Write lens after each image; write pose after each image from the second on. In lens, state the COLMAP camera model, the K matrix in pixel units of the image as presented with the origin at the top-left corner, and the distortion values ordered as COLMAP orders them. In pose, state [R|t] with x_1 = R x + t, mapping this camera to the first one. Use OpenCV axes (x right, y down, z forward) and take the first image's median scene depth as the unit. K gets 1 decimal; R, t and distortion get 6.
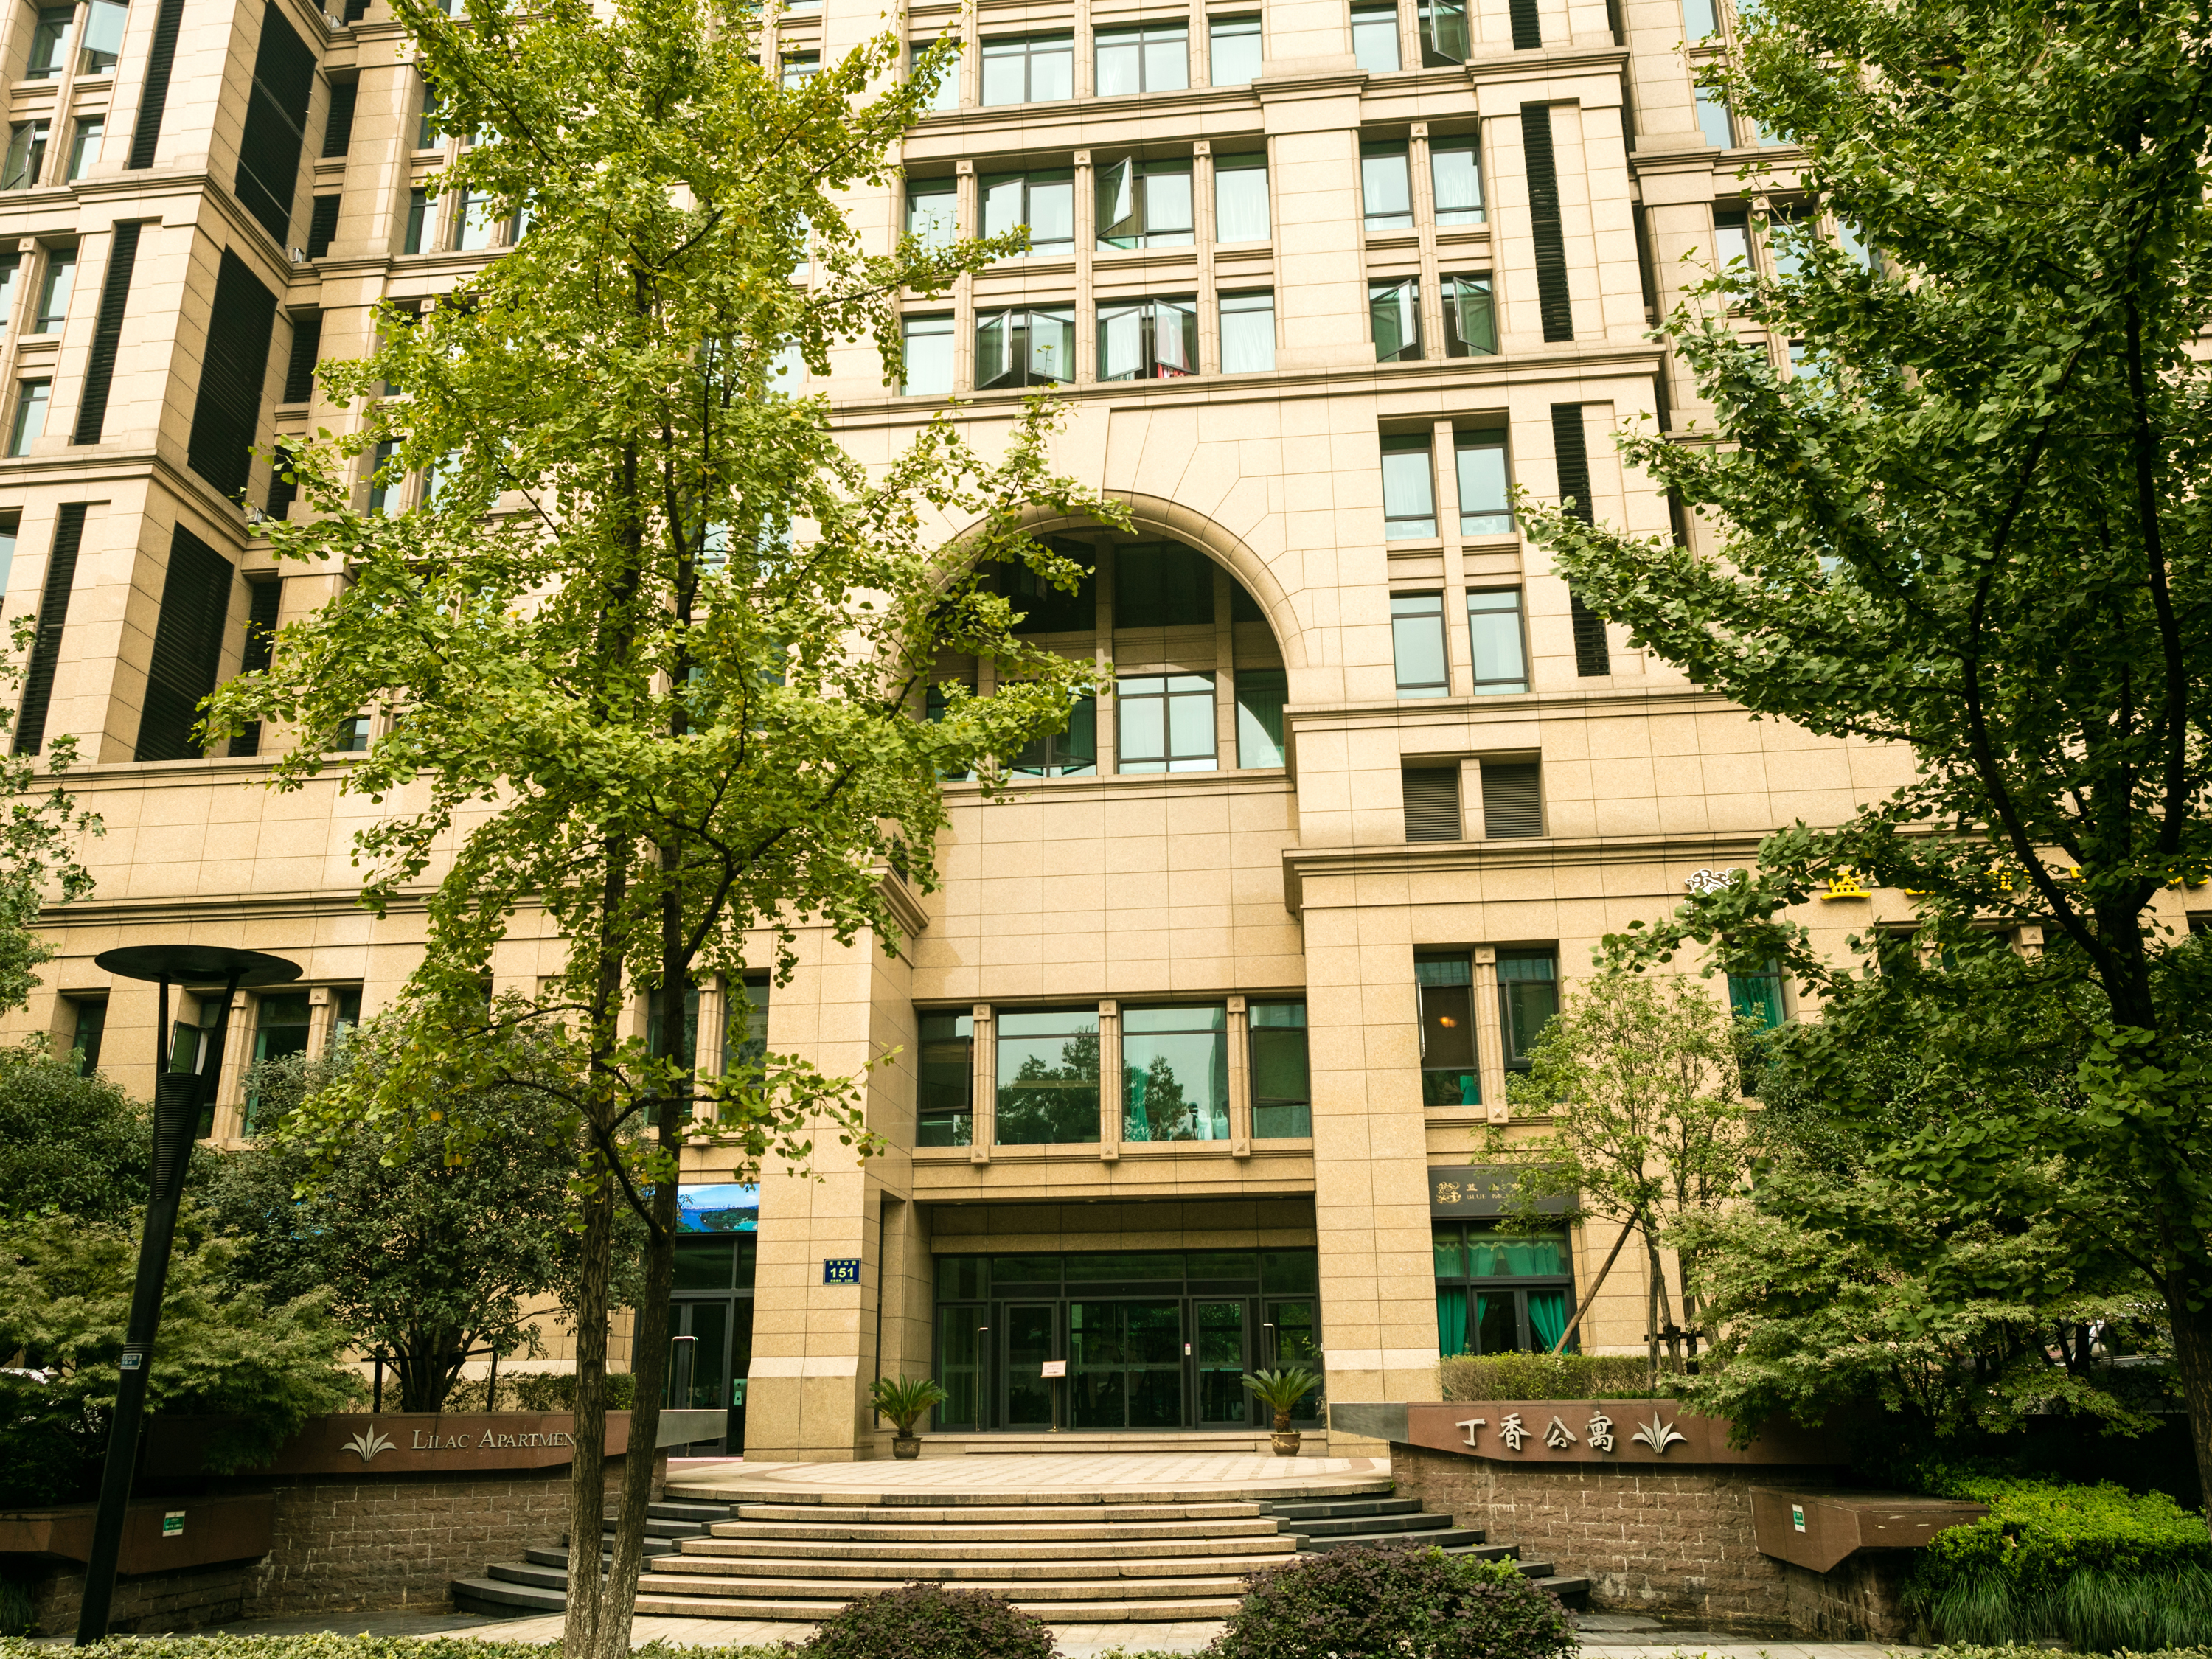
lens RADIAL K [[1720.5, 0, 1106.0], [0, 1720.5, 829.5], [0, 0, 1]] dist [0.005597, 0.004850]
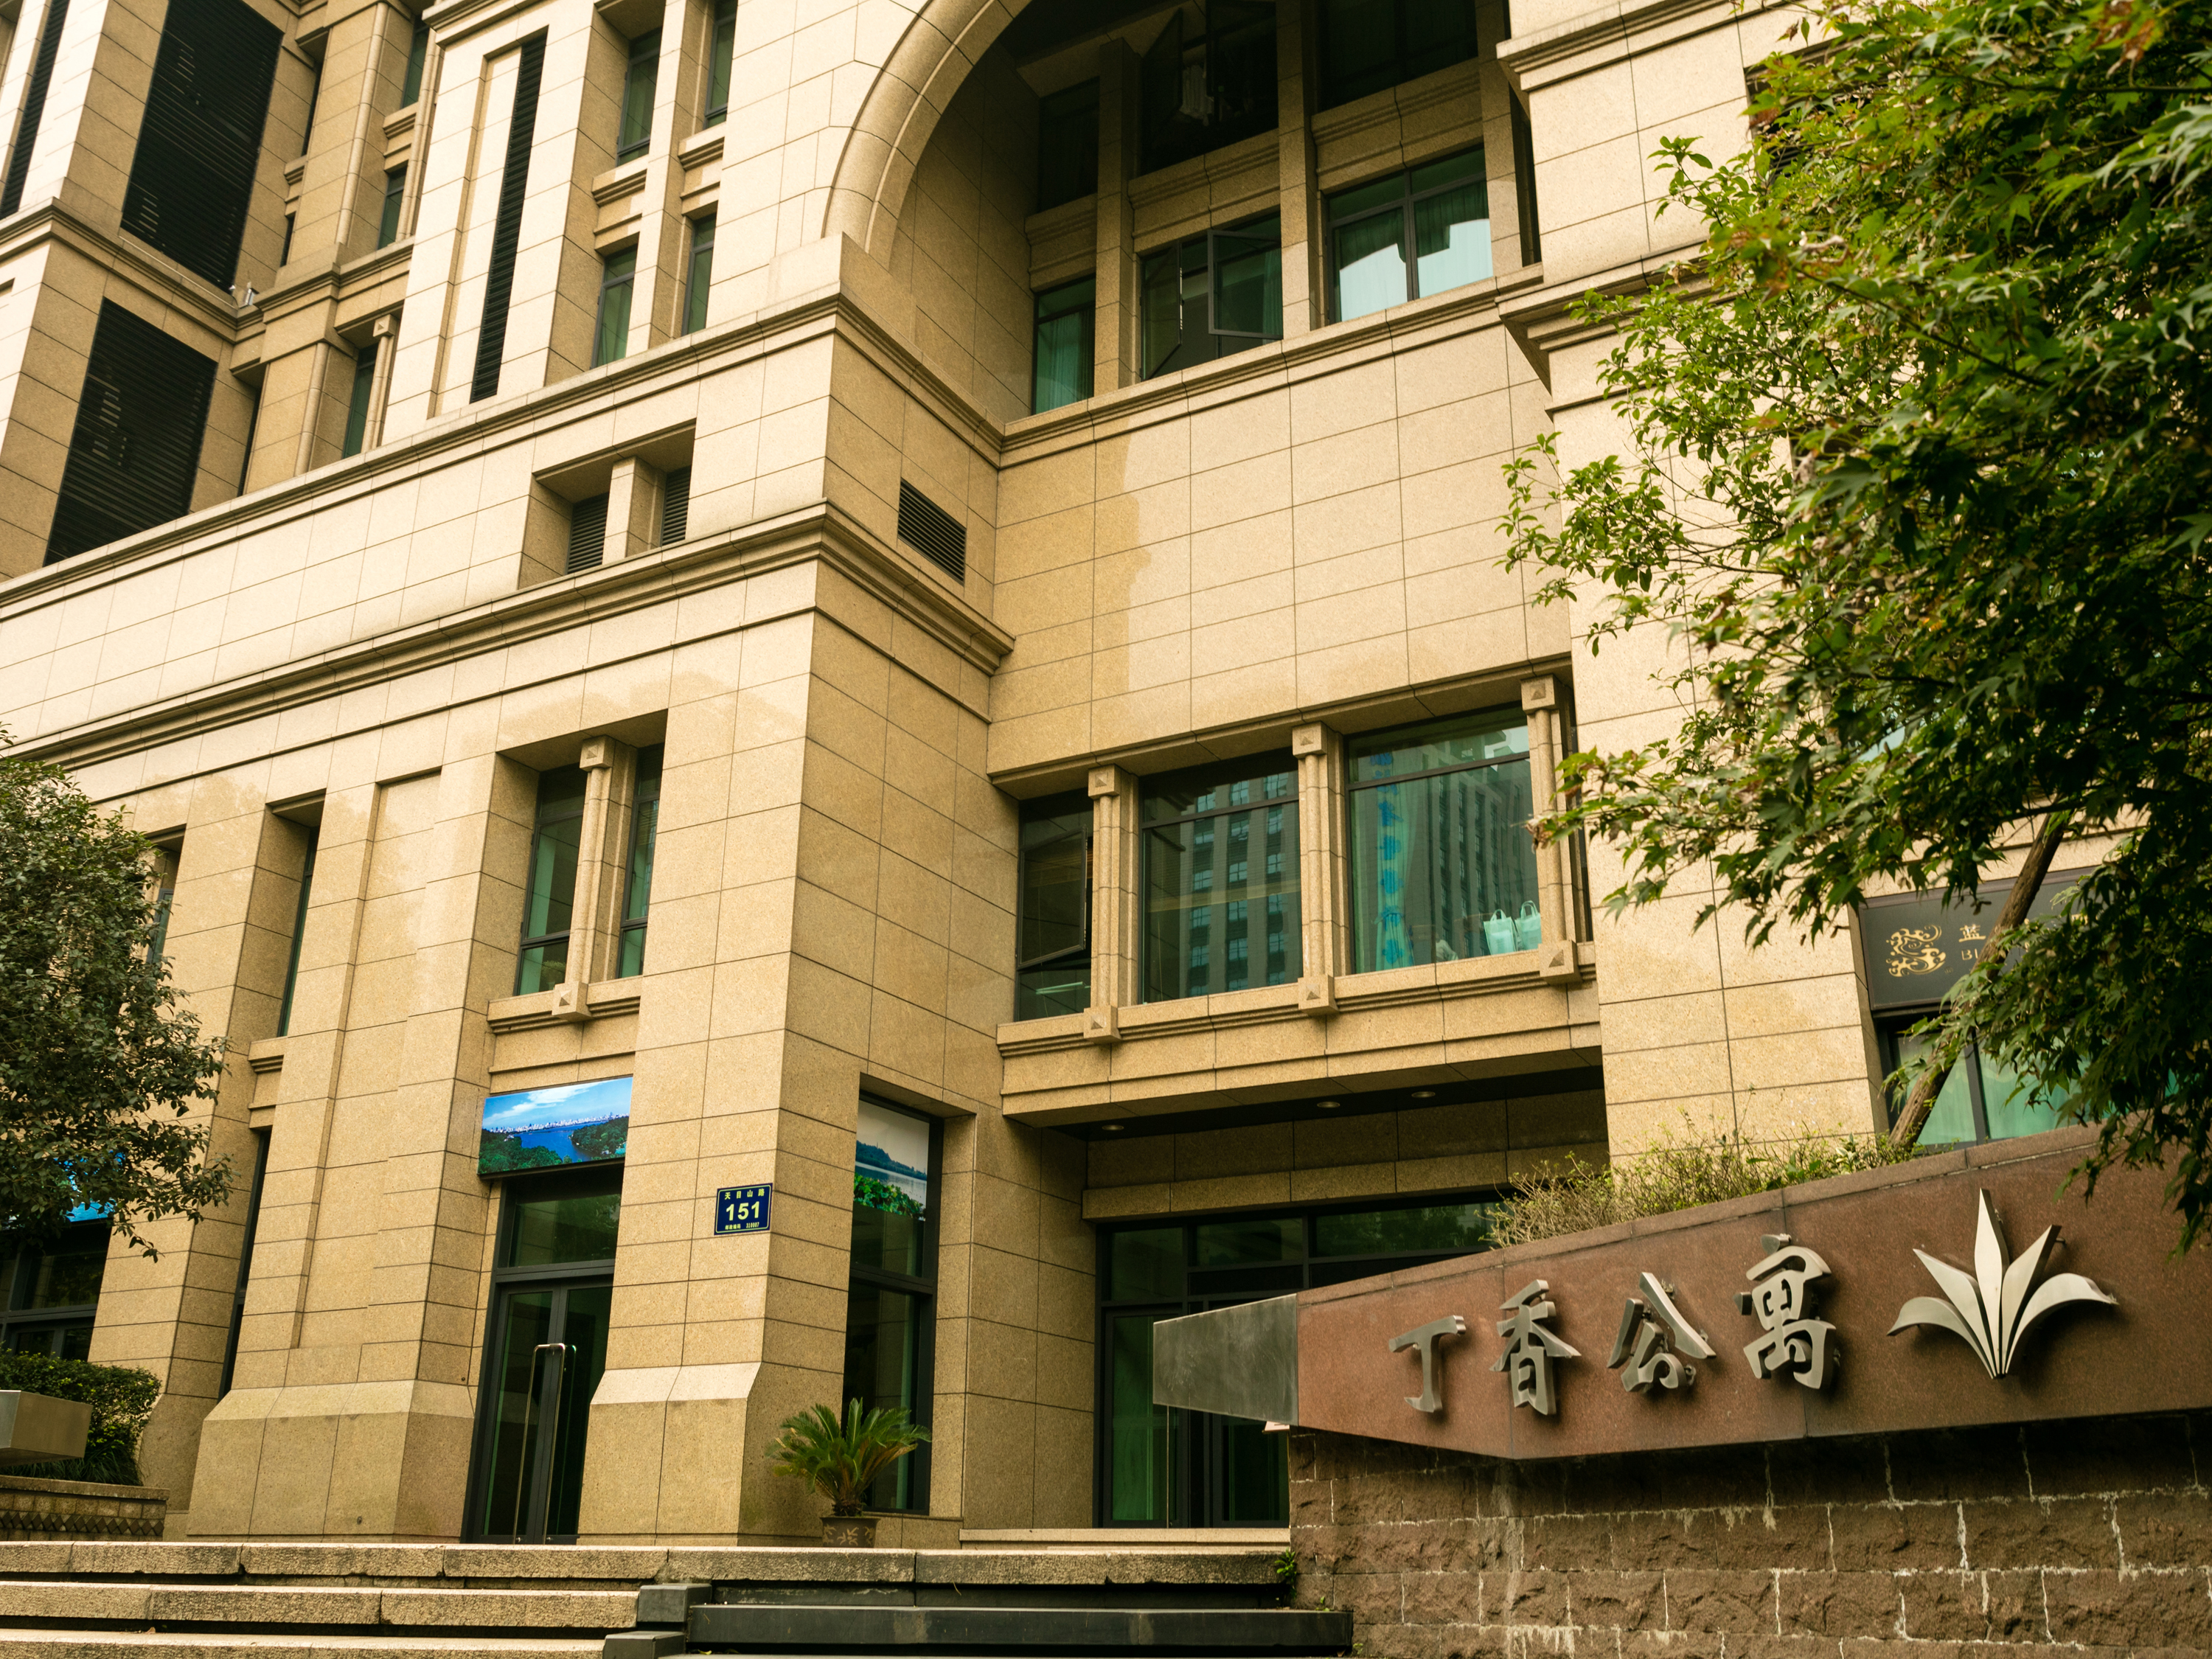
lens RADIAL K [[2010.1, 0, 1106.0], [0, 2010.1, 829.5], [0, 0, 1]] dist [0.050502, -0.174094]
pose [[0.923134, -0.118466, -0.365772, 0.176834], [0.106010, 0.992896, -0.054030, 0.164860], [0.369575, 0.011102, 0.929135, 0.403778]]
